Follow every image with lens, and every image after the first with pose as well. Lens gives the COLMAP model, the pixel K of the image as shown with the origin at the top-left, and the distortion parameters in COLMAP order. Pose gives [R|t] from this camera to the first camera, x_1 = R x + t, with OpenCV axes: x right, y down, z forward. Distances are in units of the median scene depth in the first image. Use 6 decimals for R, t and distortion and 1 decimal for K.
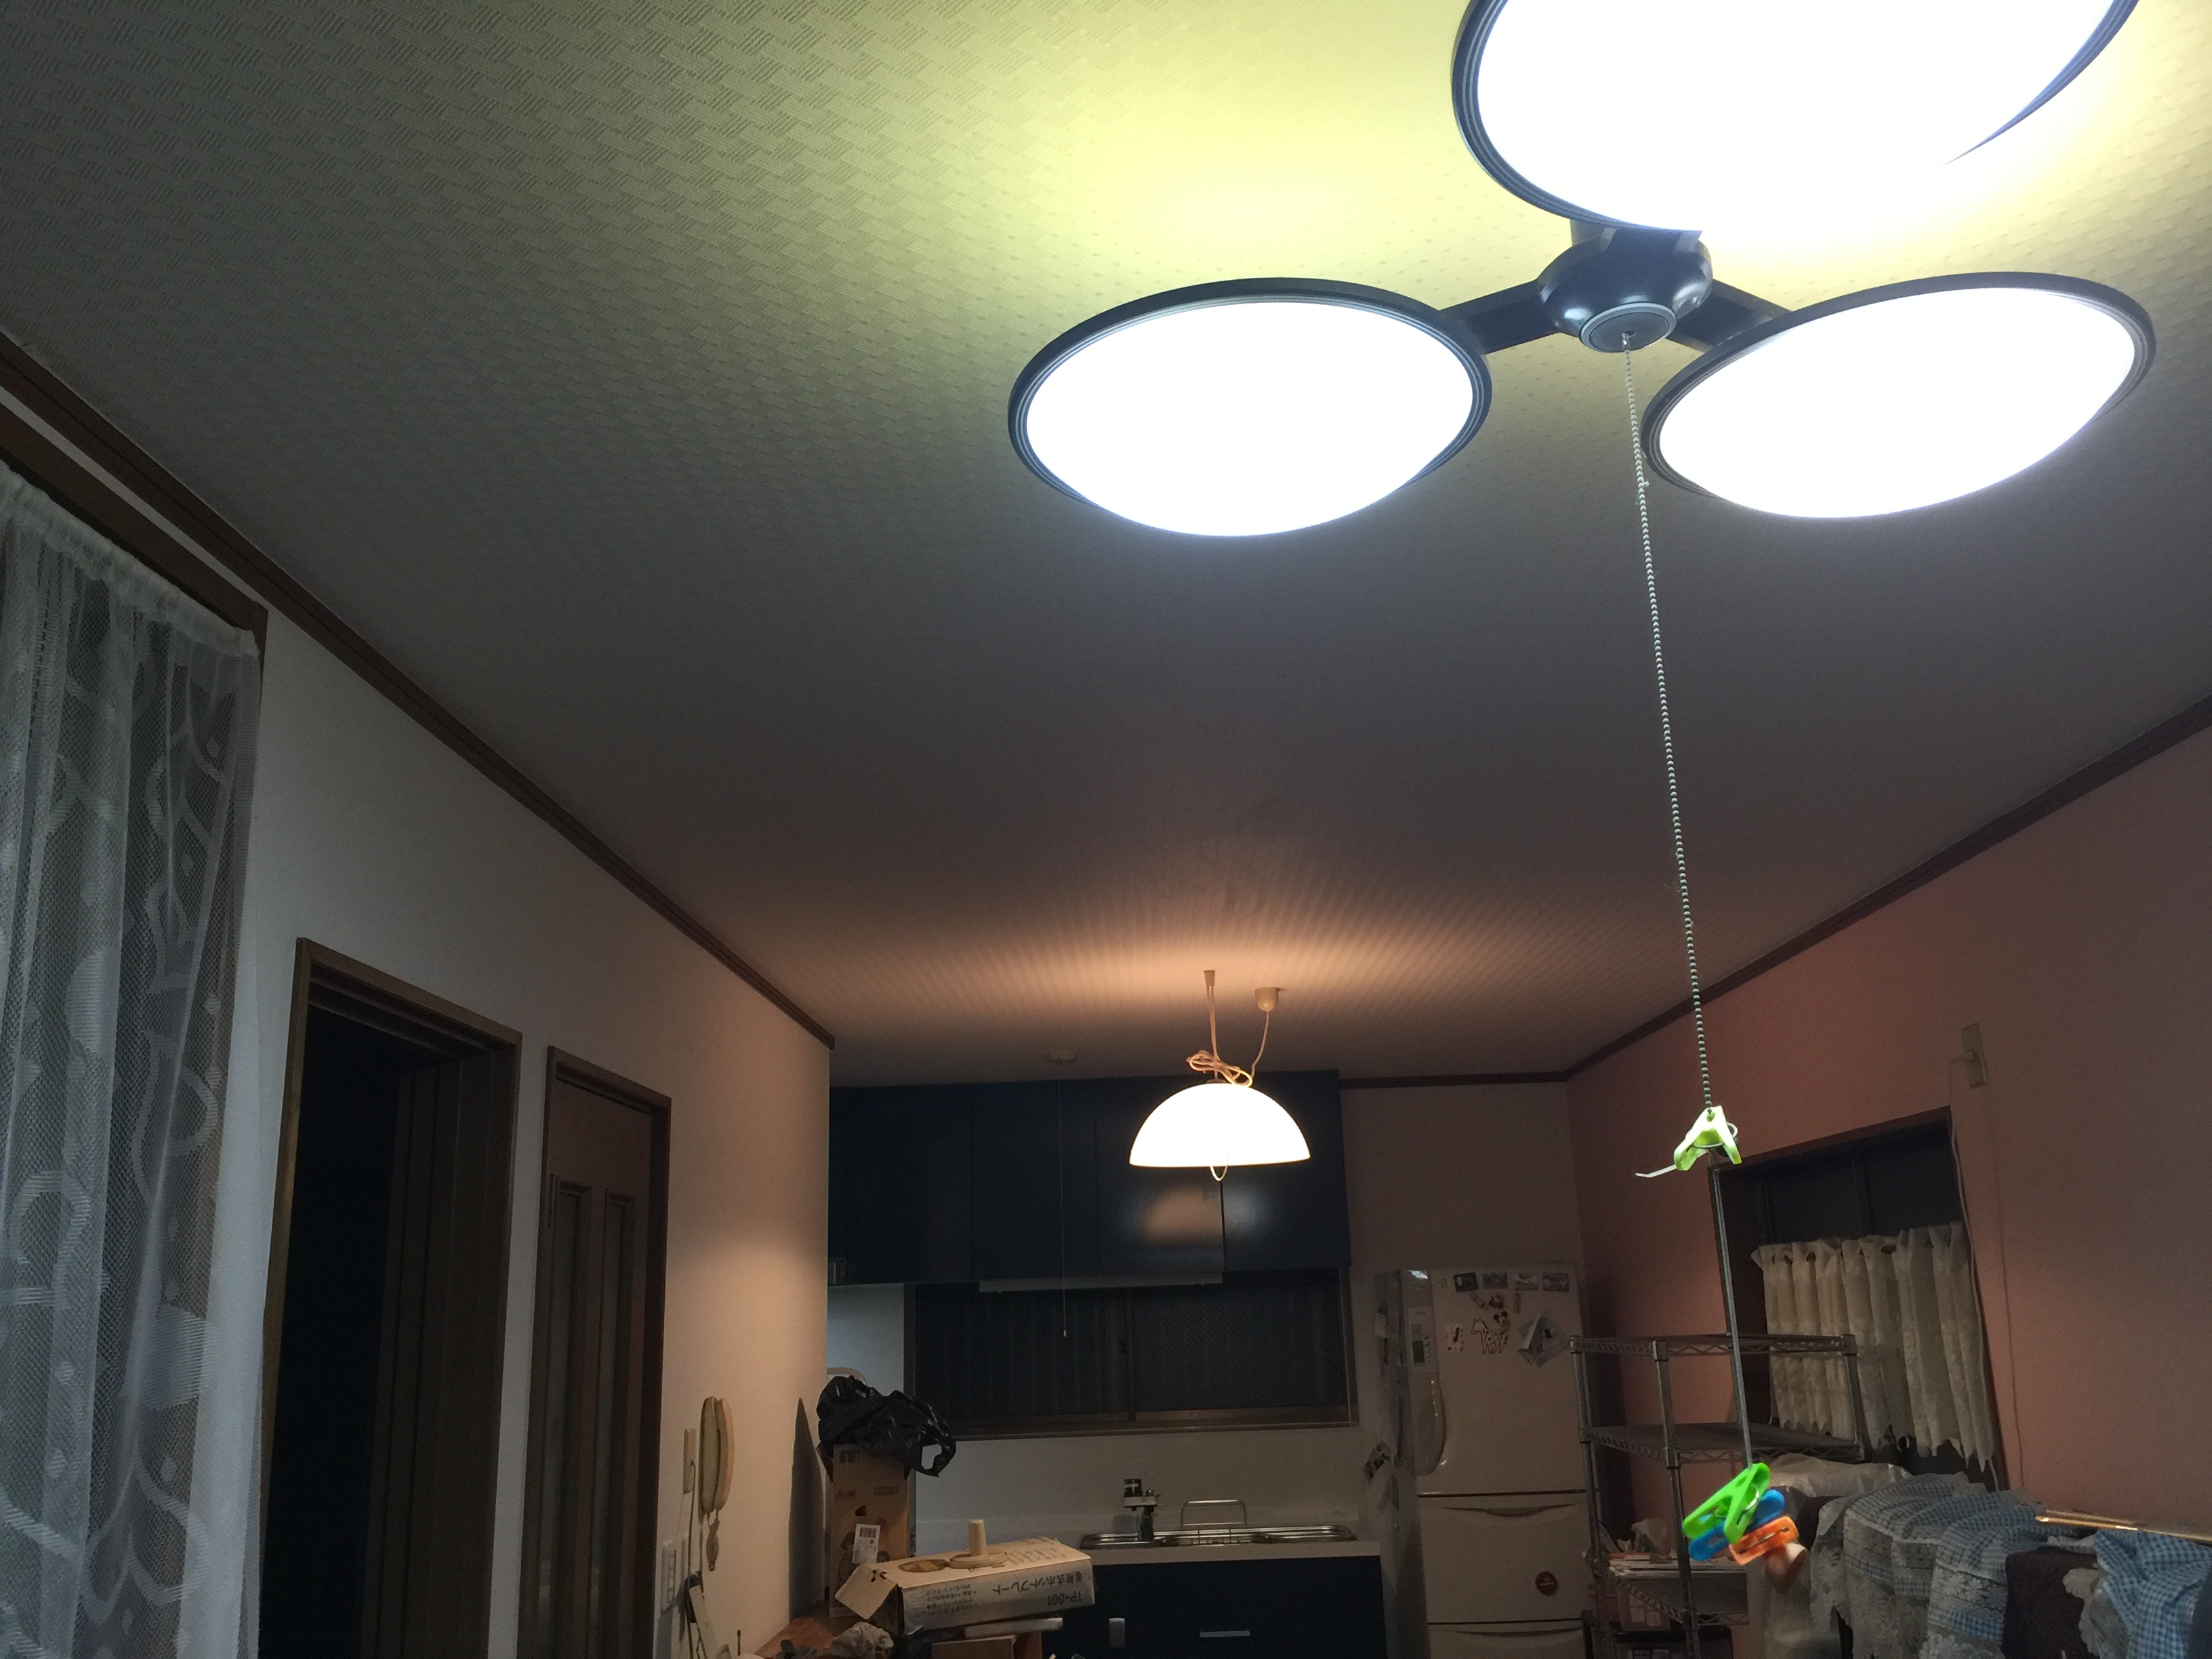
lens RADIAL K [[1836.2, 0, 1106.0], [0, 1836.2, 829.5], [0, 0, 1]] dist [0.083057, -0.129622]
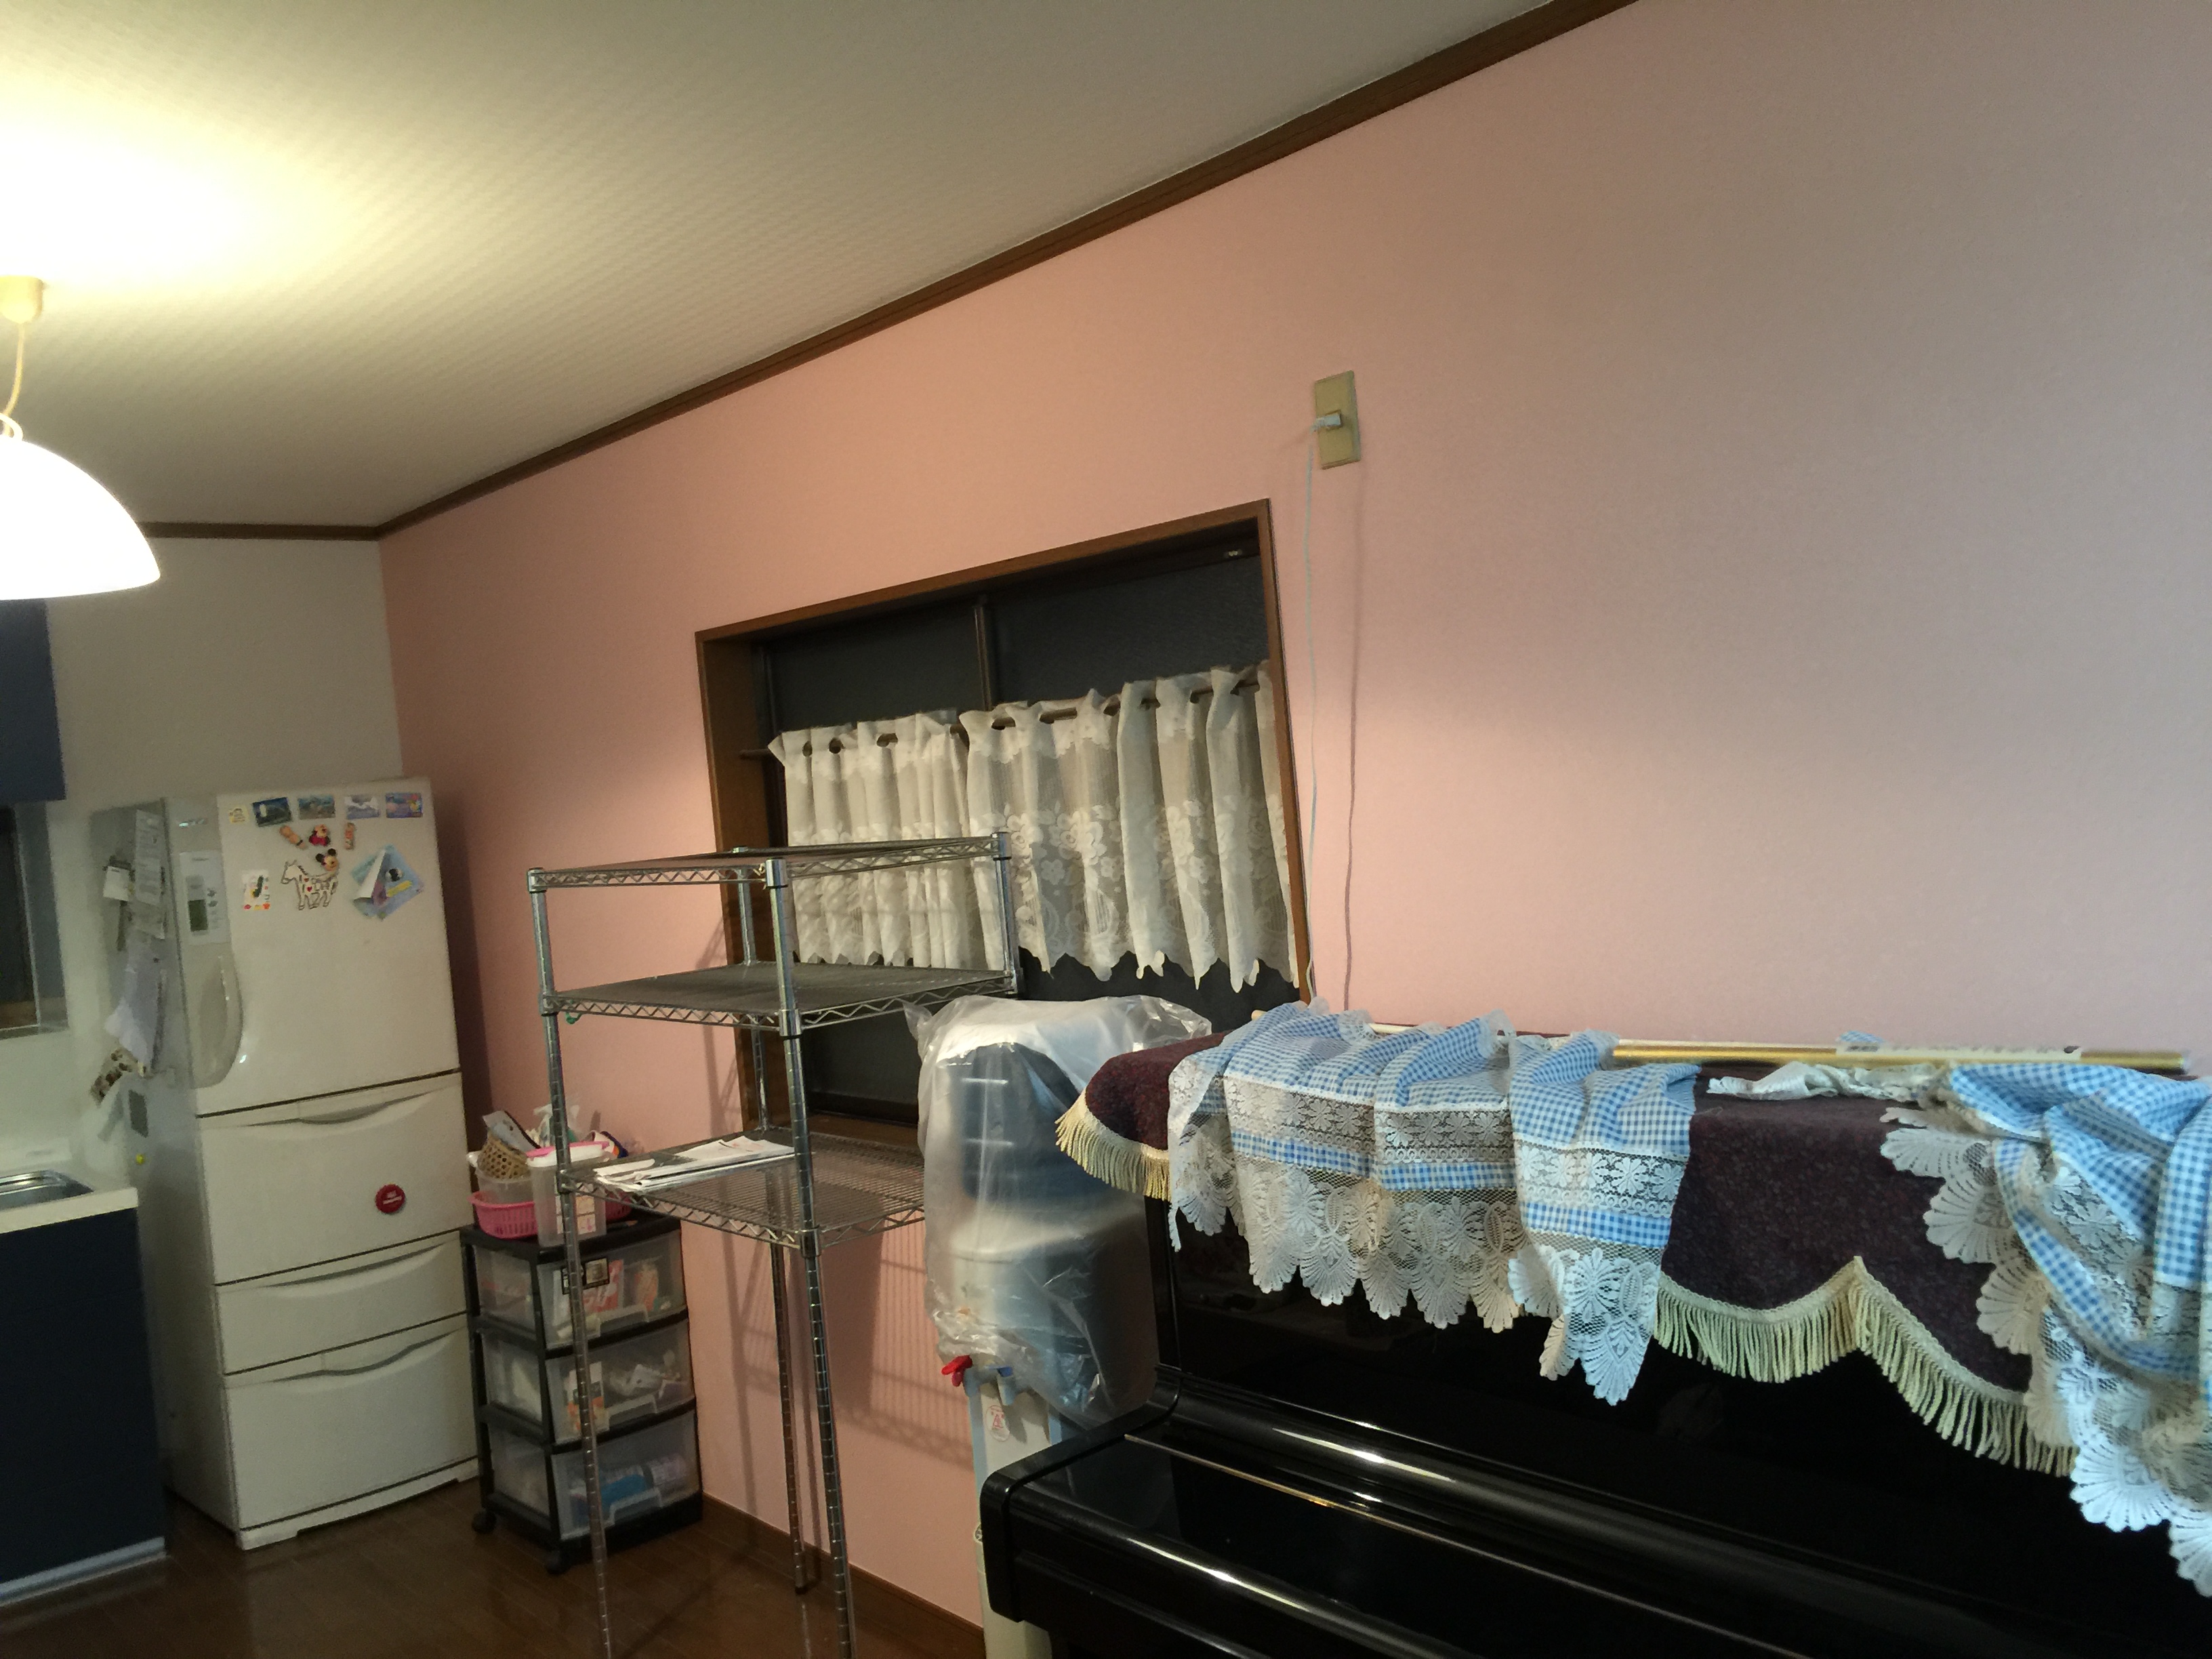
lens RADIAL K [[1836.2, 0, 1106.0], [0, 1836.2, 829.5], [0, 0, 1]] dist [0.083057, -0.129622]
pose [[0.741175, -0.049830, 0.669460, -0.037941], [-0.111235, 0.974340, 0.195674, 0.083383], [-0.662032, -0.219496, 0.716614, 0.304772]]
